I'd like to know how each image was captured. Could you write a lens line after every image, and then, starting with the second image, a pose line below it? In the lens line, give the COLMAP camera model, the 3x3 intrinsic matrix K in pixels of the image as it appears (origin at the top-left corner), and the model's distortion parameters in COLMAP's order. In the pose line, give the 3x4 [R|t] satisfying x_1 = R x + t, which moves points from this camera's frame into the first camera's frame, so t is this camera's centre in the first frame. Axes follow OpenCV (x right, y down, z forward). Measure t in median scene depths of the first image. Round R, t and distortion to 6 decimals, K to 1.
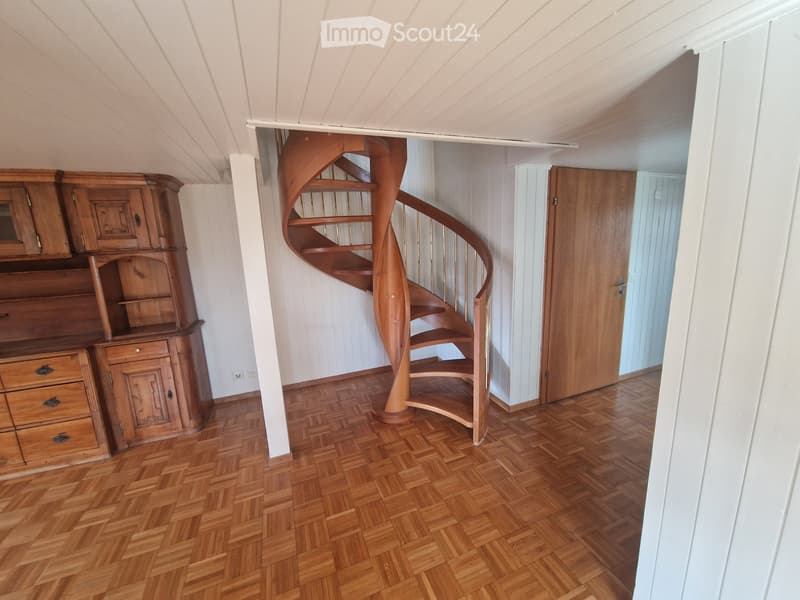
lens RADIAL K [[329.1, 0, 406.1], [0, 329.1, 301.2], [0, 0, 1]] dist [-0.000360, -0.003500]
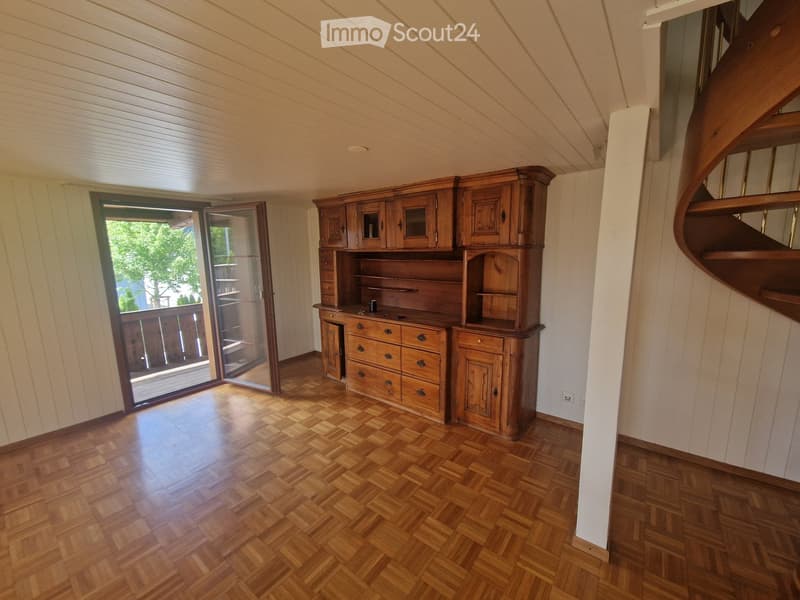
lens RADIAL K [[329.1, 0, 402.2], [0, 329.1, 303.5], [0, 0, 1]] dist [-0.000360, -0.003500]
pose [[0.516021, 0.171451, -0.839242, -0.081818], [-0.167460, 0.981050, 0.097456, -0.030702], [0.840047, 0.090249, 0.534954, 0.222219]]
